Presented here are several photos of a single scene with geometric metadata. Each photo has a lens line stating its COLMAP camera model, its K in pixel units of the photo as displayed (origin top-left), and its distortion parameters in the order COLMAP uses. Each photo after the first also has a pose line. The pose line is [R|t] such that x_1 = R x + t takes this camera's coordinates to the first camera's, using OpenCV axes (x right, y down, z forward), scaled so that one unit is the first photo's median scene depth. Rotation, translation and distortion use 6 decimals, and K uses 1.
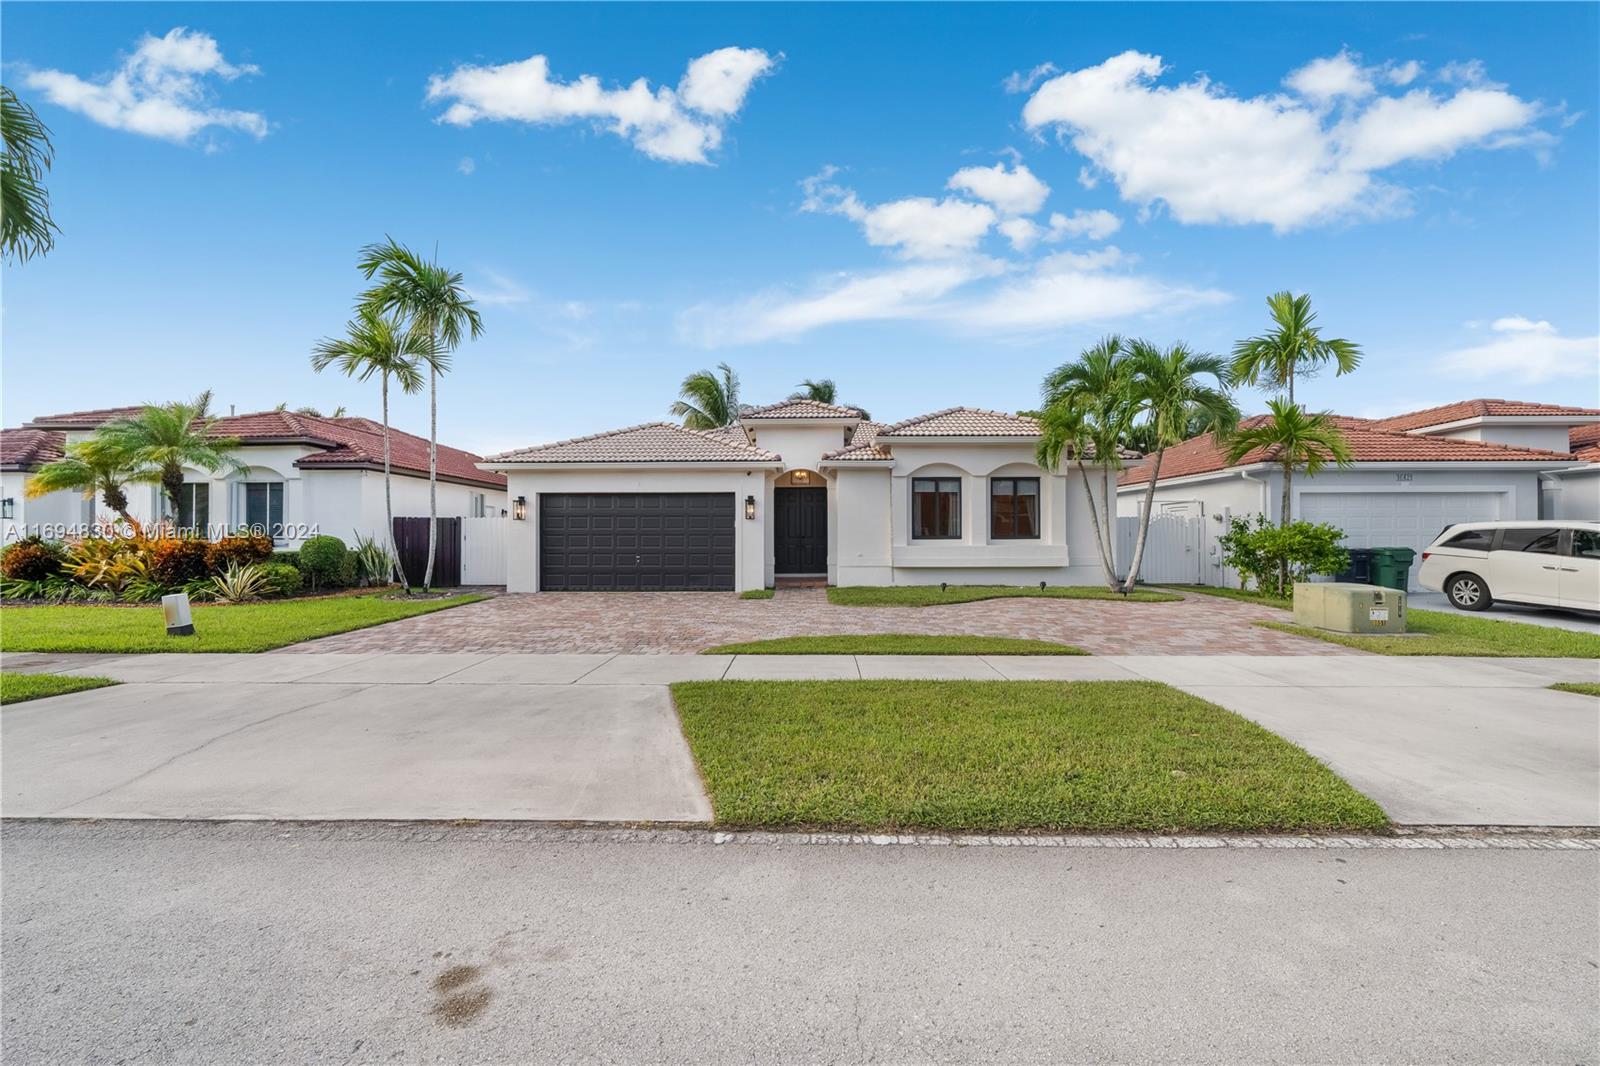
lens RADIAL K [[659.7, 0, 800.0], [0, 659.7, 533.0], [0, 0, 1]] dist [-0.000464, -0.000006]
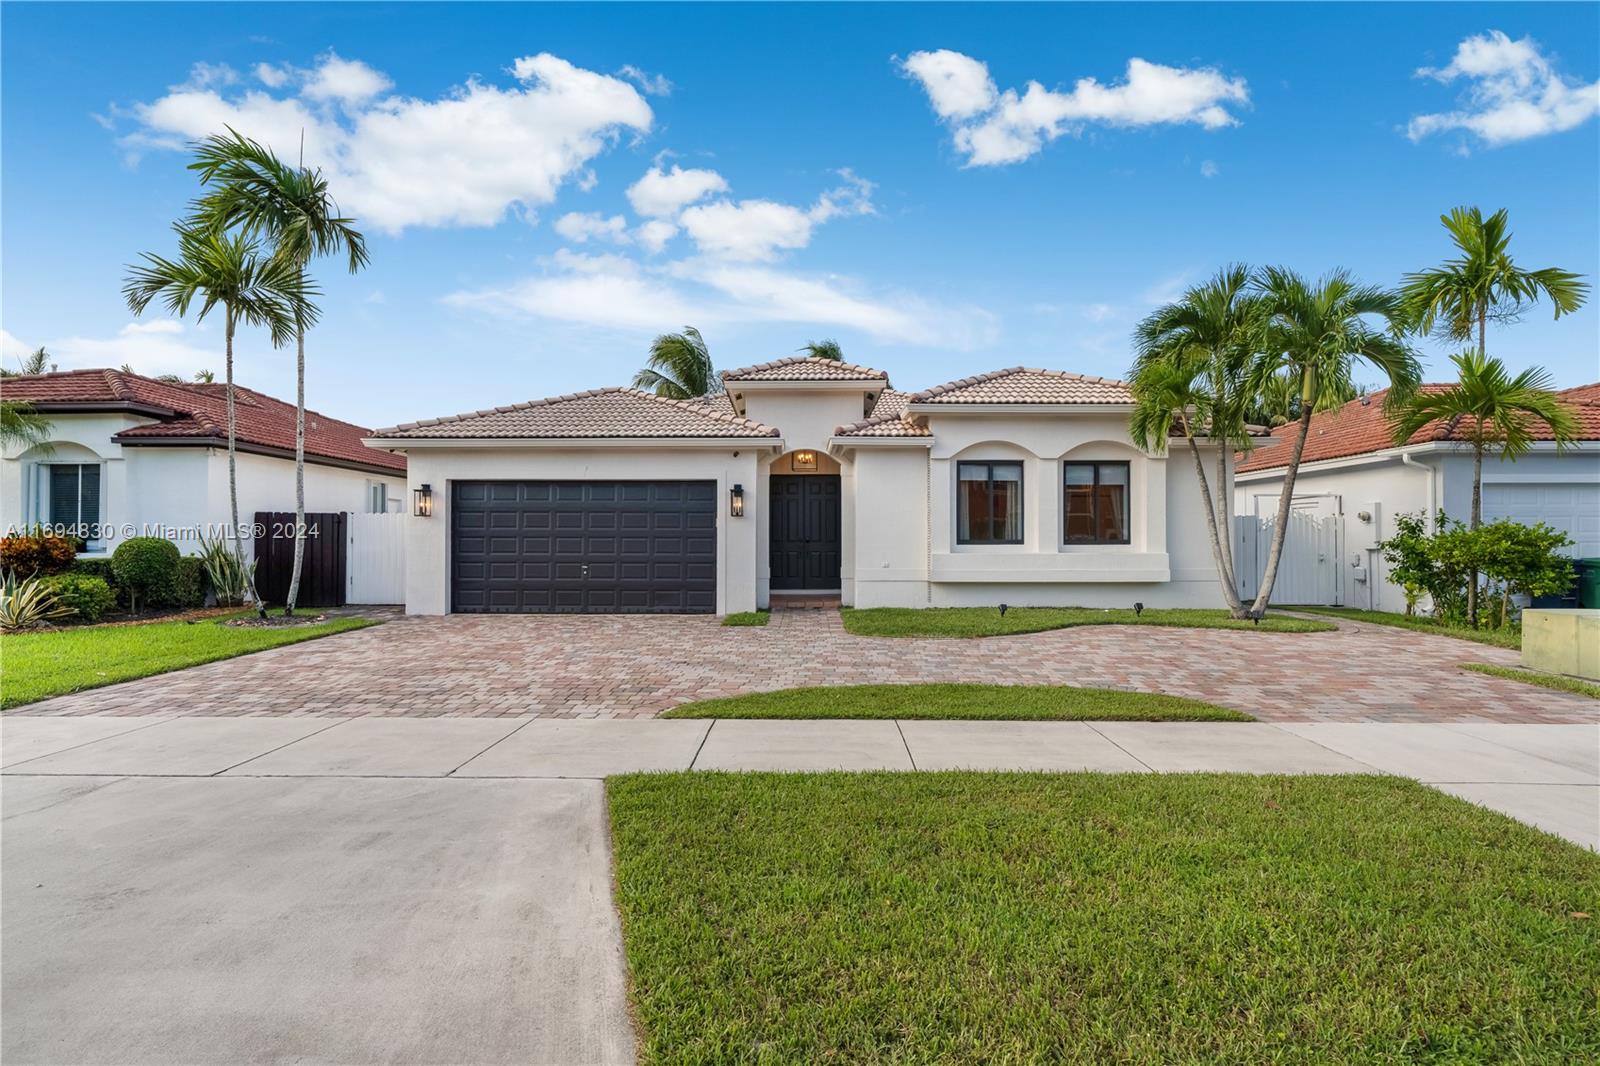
lens RADIAL K [[789.3, 0, 800.0], [0, 789.3, 533.0], [0, 0, 1]] dist [0.002635, 0.000176]
pose [[0.999985, 0.003264, 0.004504, -0.010256], [-0.003241, 0.999981, -0.005205, 0.002213], [-0.004521, 0.005190, 0.999976, 0.131196]]
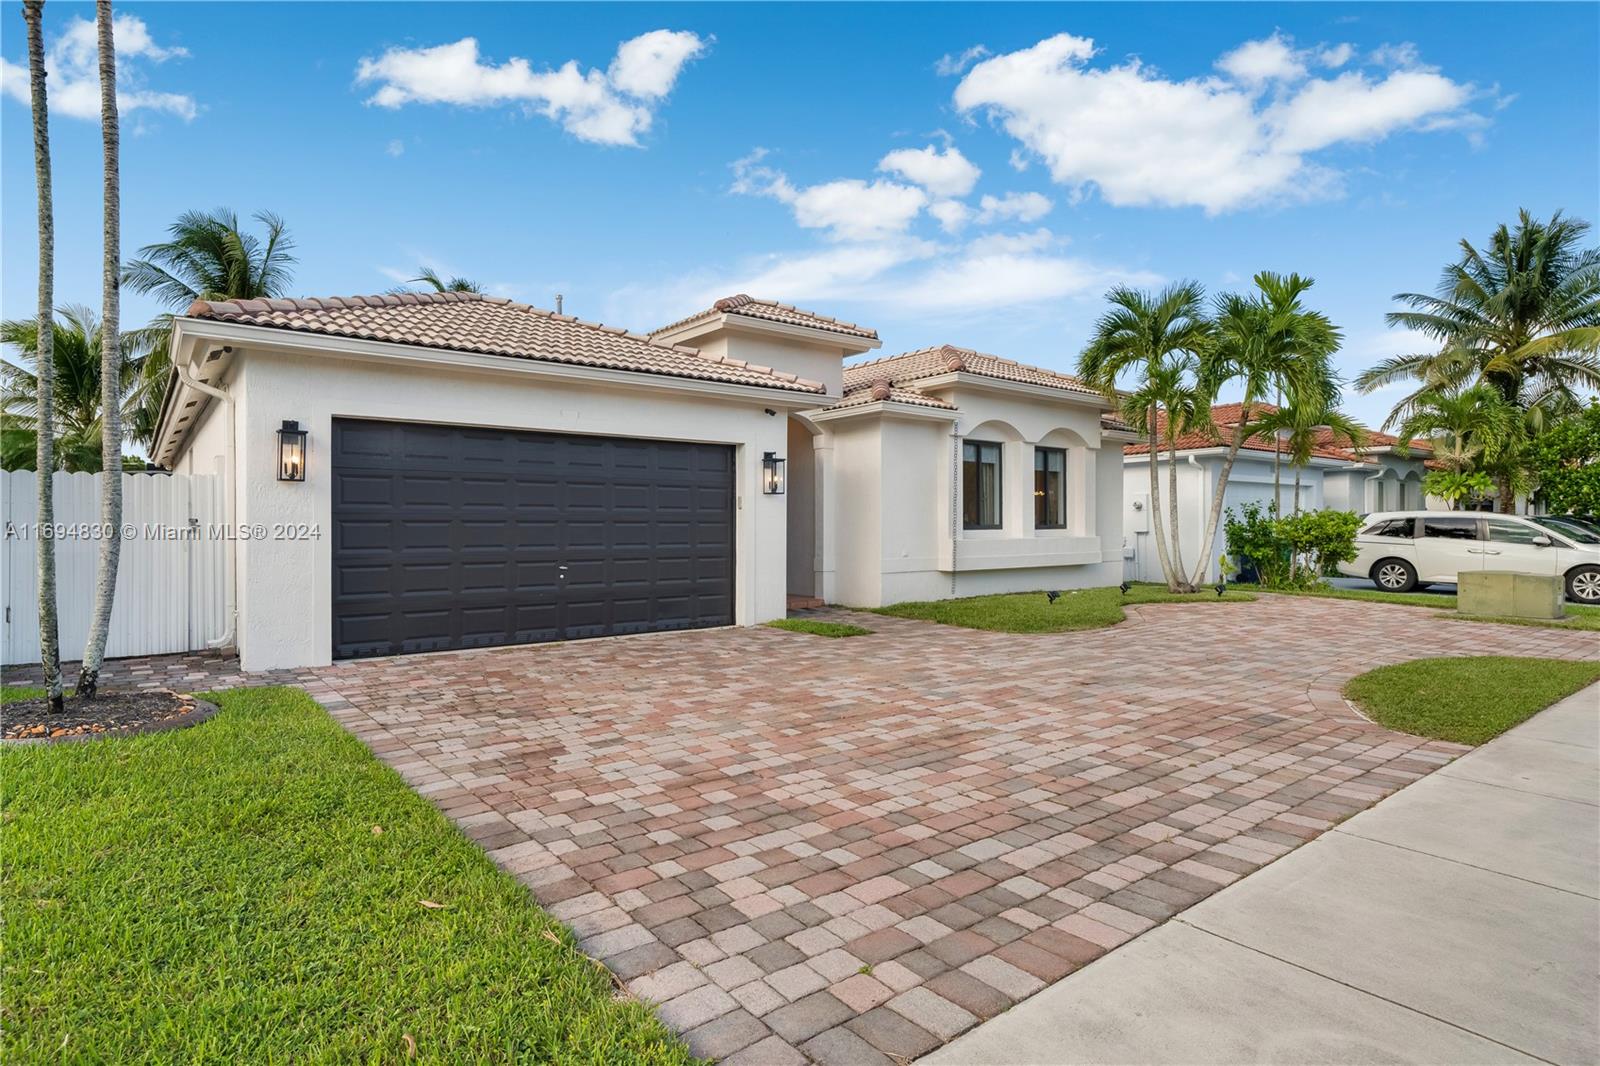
lens RADIAL K [[848.3, 0, 800.0], [0, 848.3, 533.0], [0, 0, 1]] dist [-0.001454, -0.000089]
pose [[0.774156, -0.004476, 0.632979, -0.564552], [-0.000478, 0.999971, 0.007655, 0.007094], [-0.632995, -0.006229, 0.774131, 0.473529]]
